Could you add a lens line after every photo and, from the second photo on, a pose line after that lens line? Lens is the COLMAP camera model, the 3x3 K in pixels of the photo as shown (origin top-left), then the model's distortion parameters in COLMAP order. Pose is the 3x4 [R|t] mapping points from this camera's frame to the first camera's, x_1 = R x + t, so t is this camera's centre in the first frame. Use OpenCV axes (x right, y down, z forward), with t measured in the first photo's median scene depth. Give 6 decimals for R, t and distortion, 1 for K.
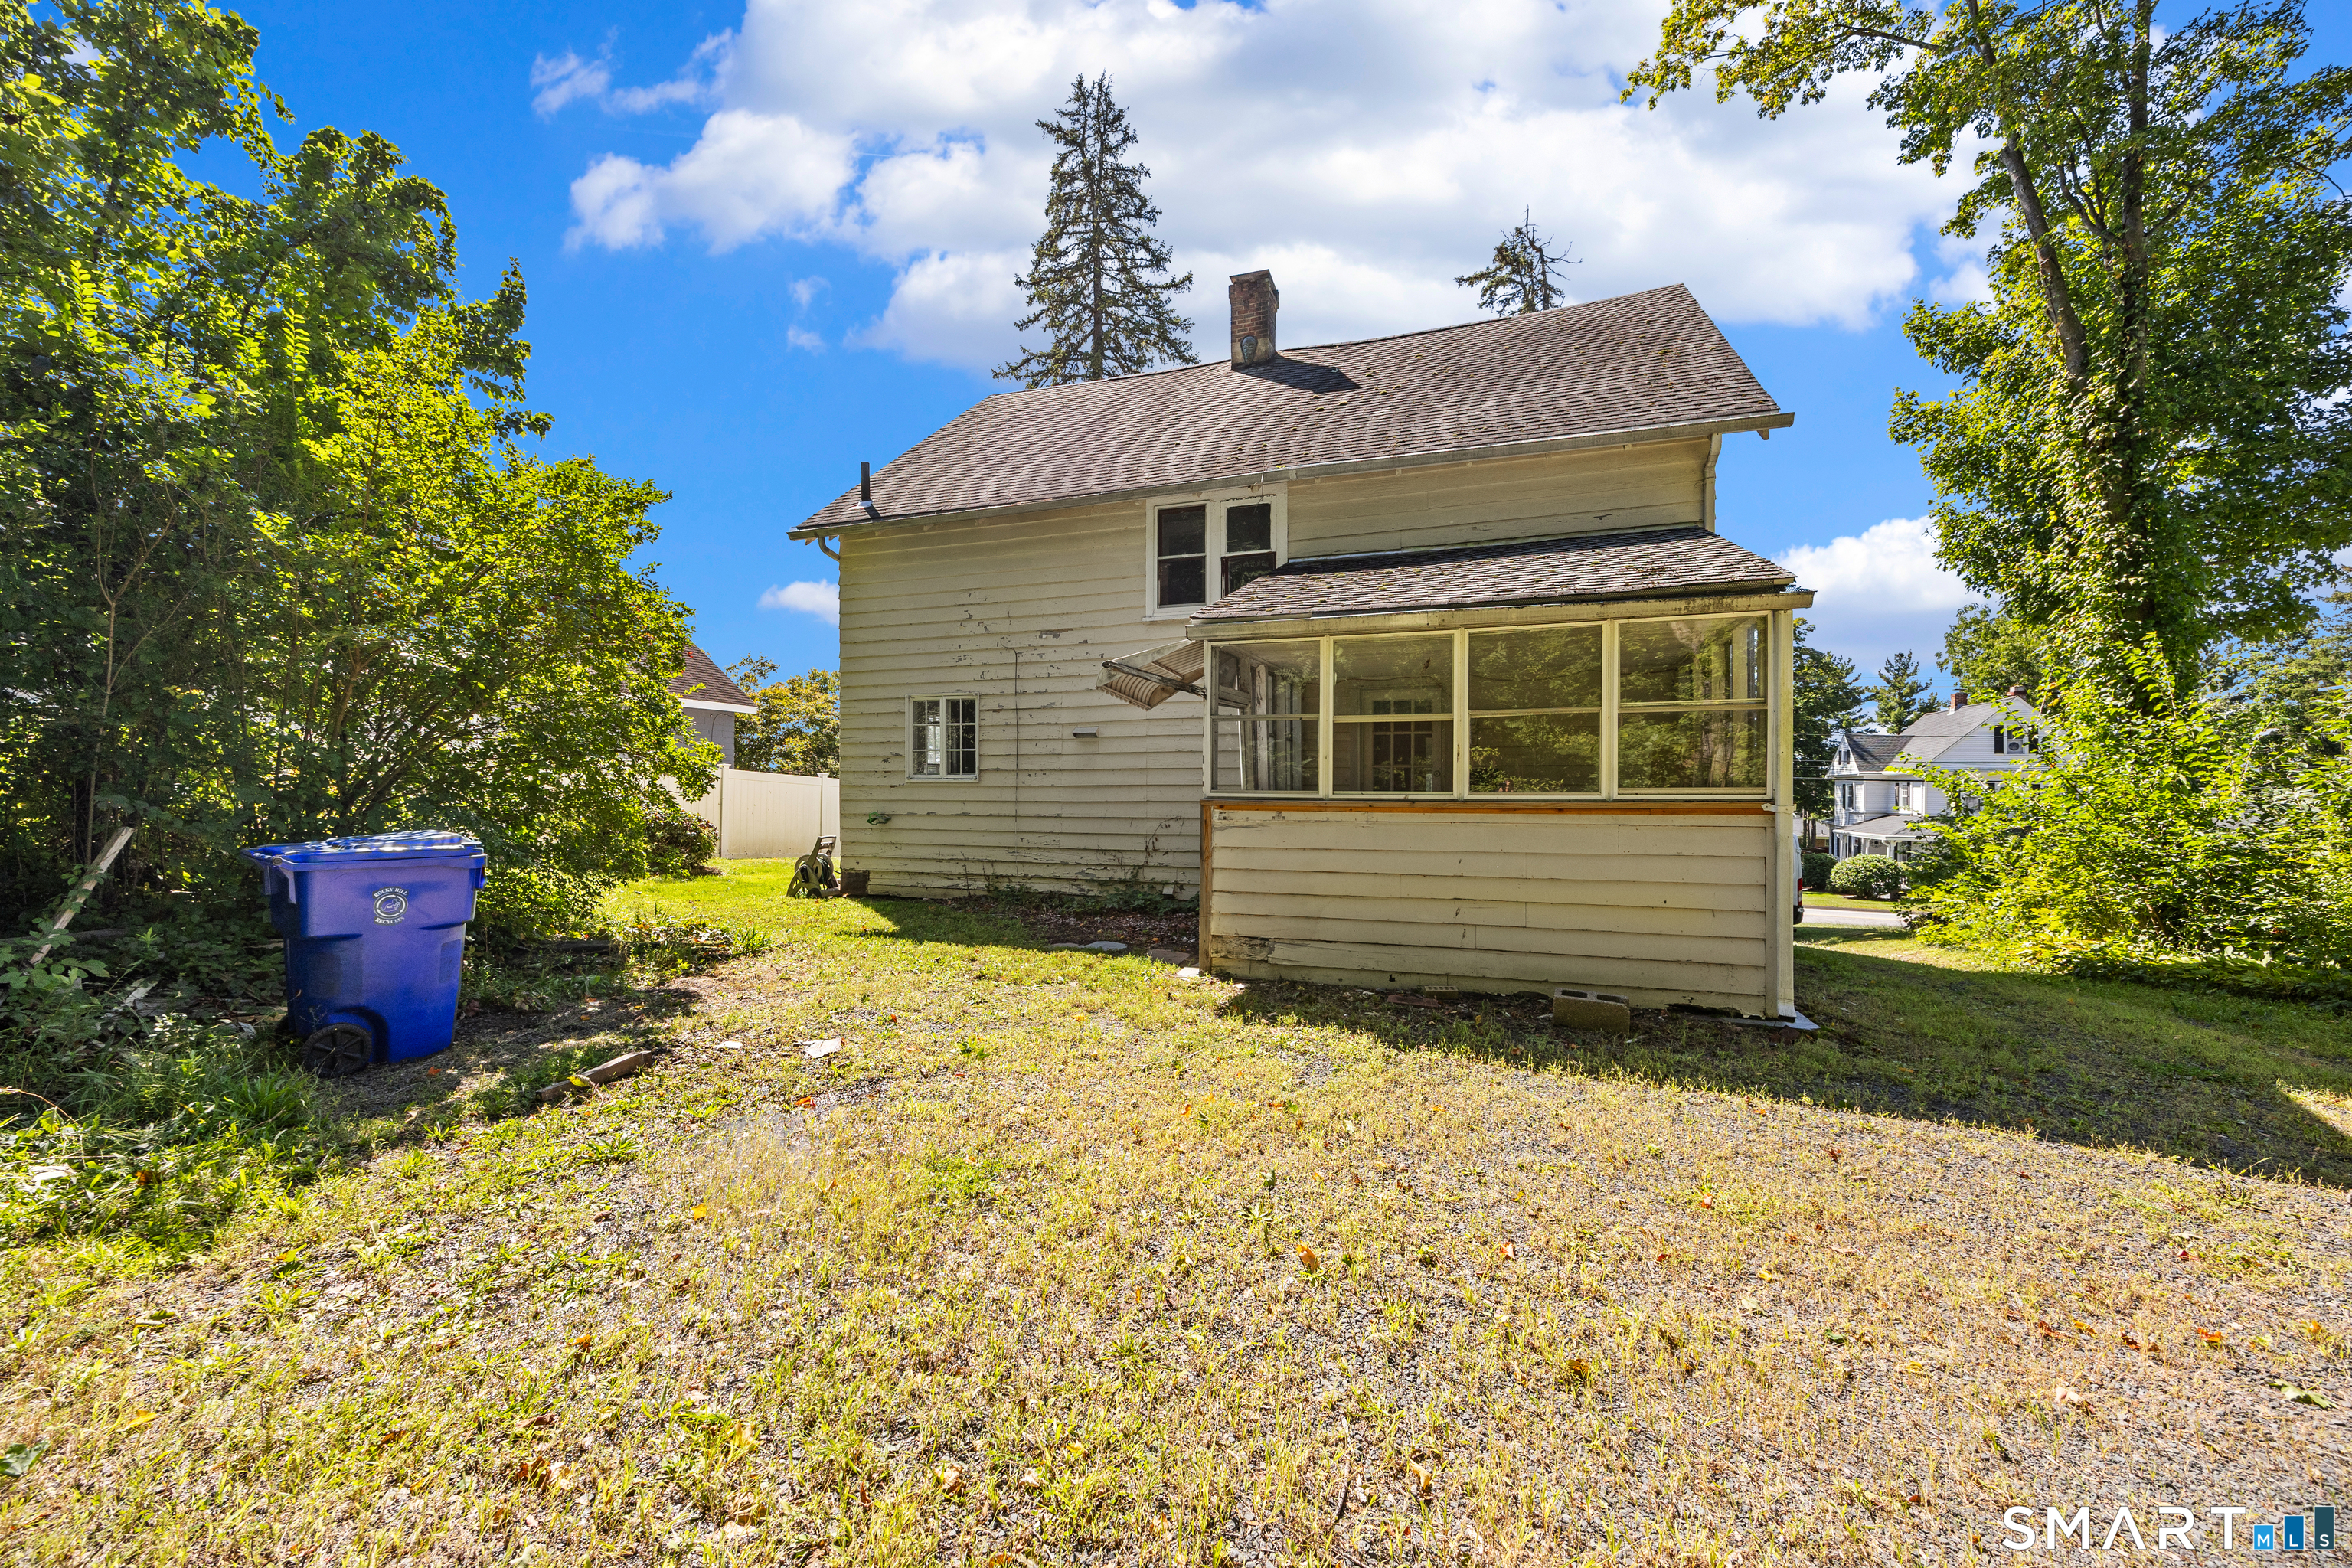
lens RADIAL K [[909.5, 0, 1166.6], [0, 909.5, 779.2], [0, 0, 1]] dist [0.001082, 0.000316]
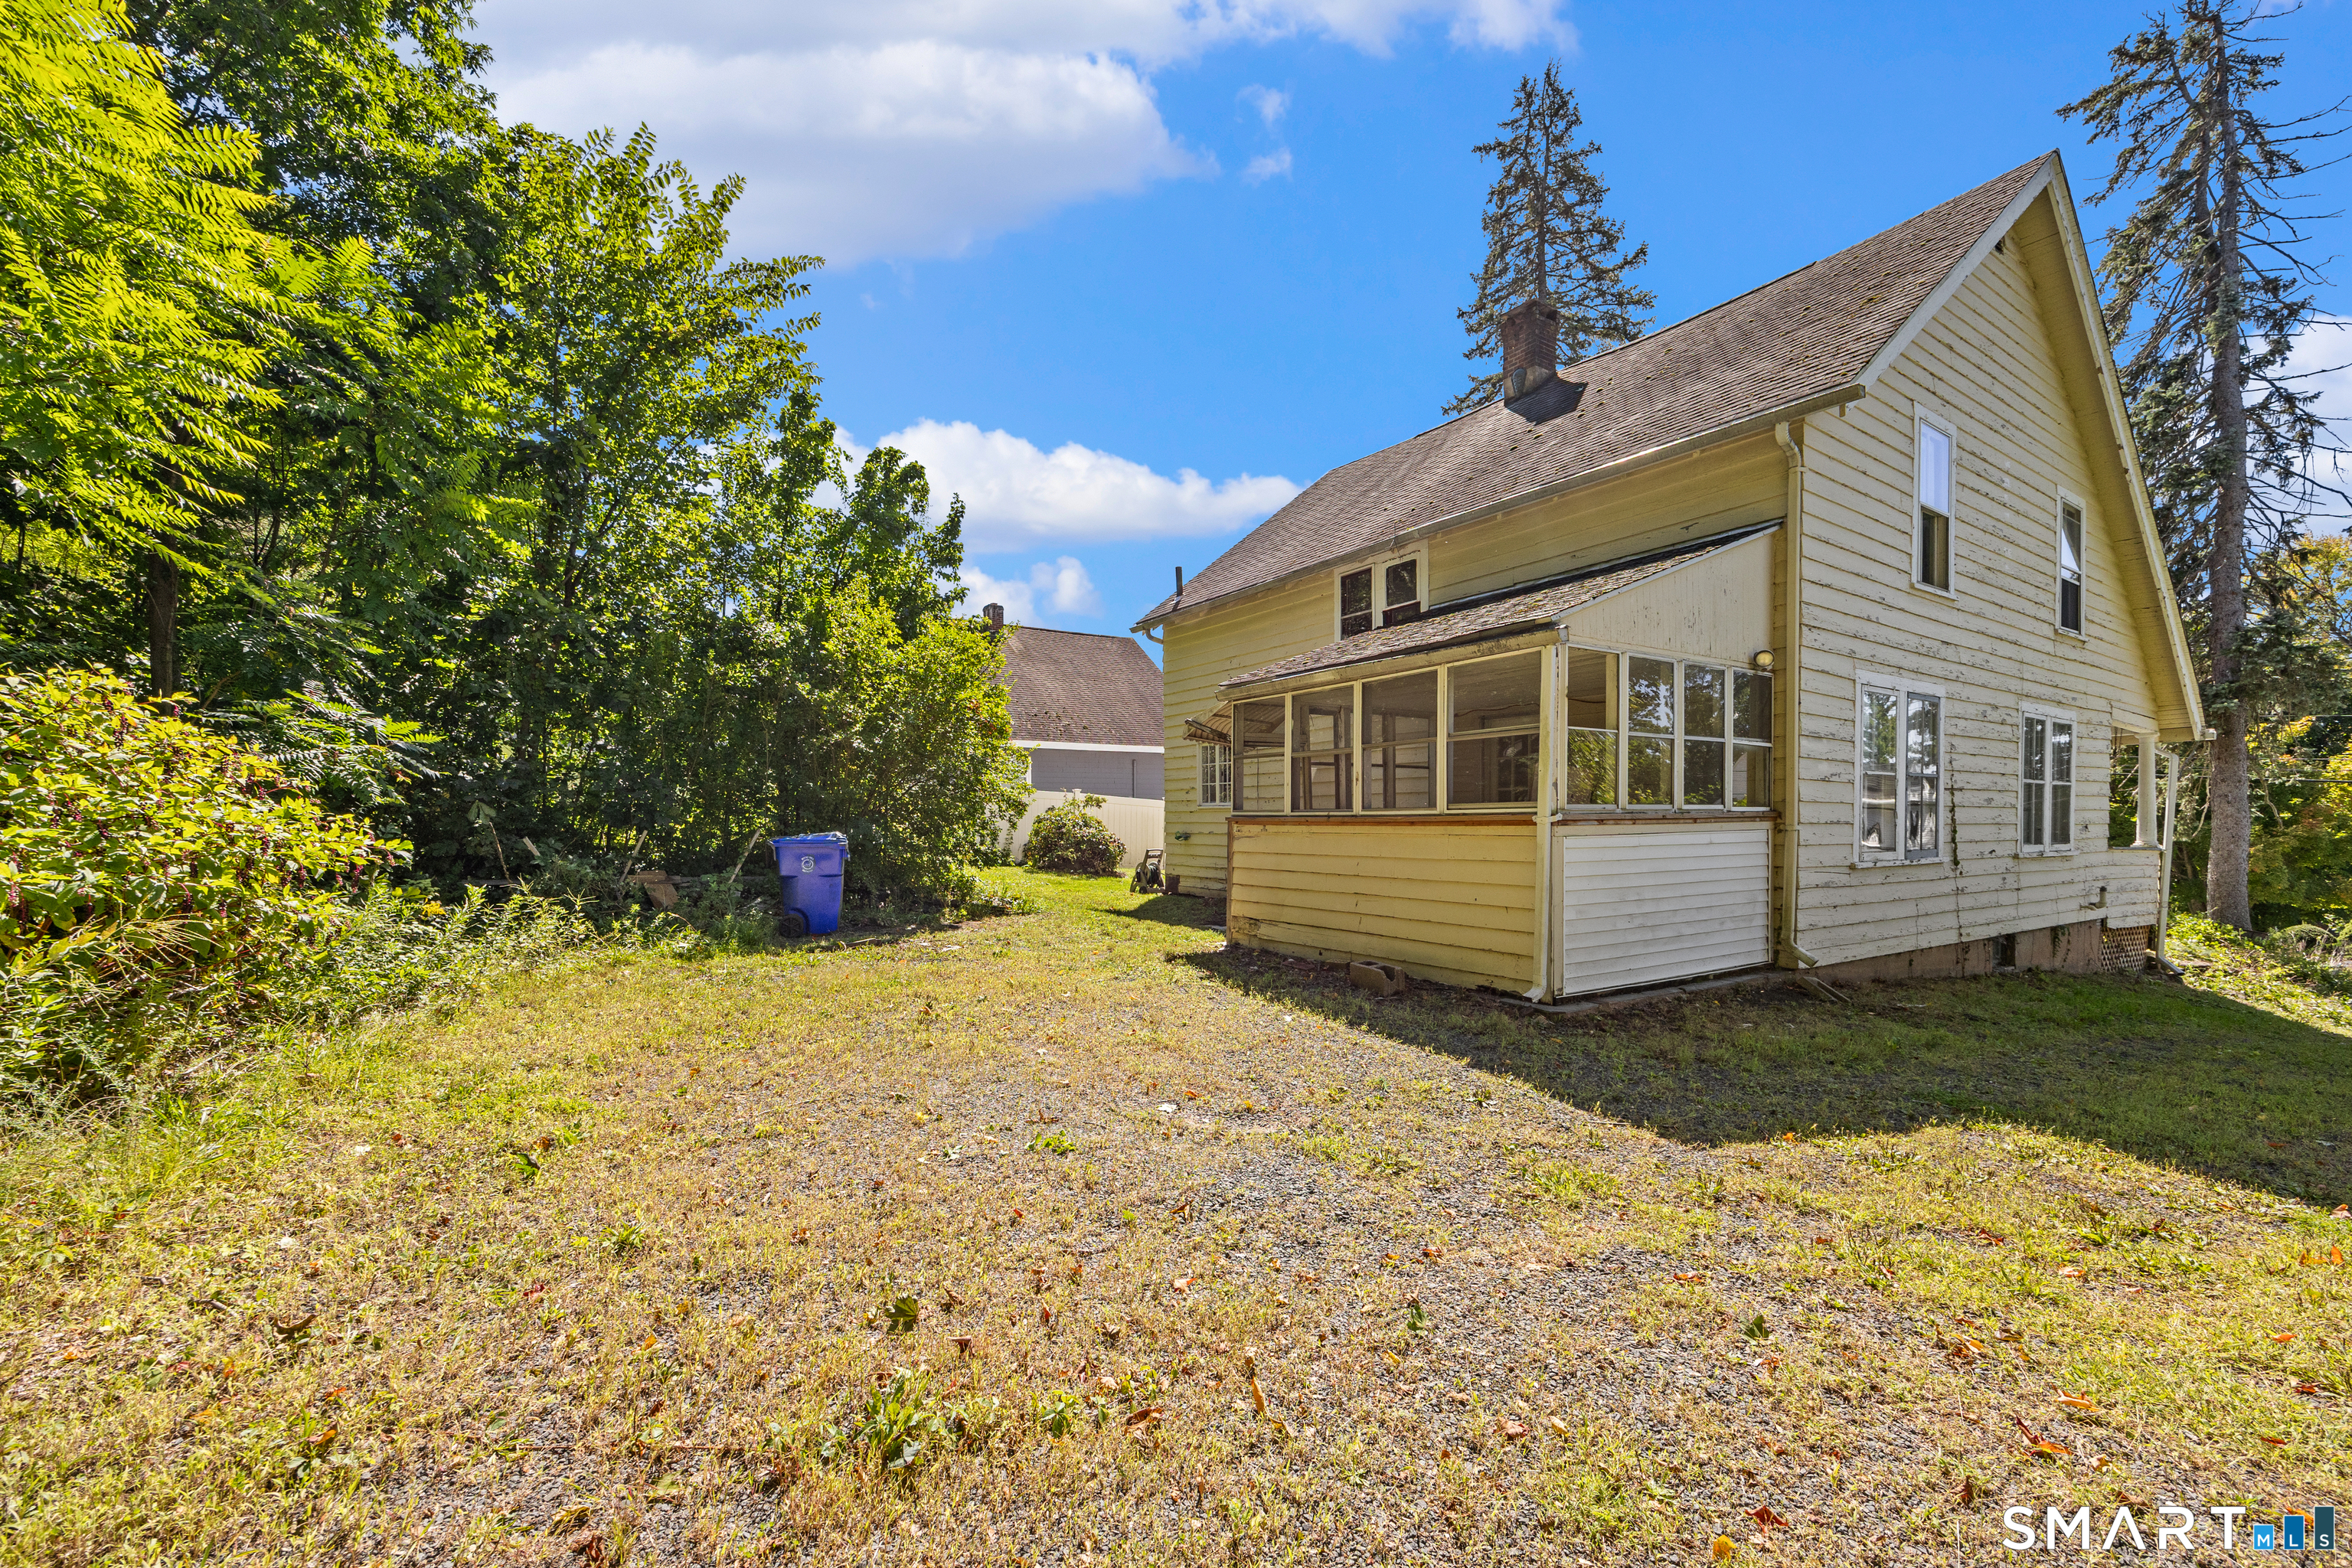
lens RADIAL K [[964.8, 0, 1167.1], [0, 964.8, 832.3], [0, 0, 1]] dist [0.000102, 0.000223]
pose [[0.788699, 0.004251, -0.614765, 0.596847], [0.009784, 0.999763, 0.019465, 0.011216], [0.614702, -0.021367, 0.788470, -0.141884]]
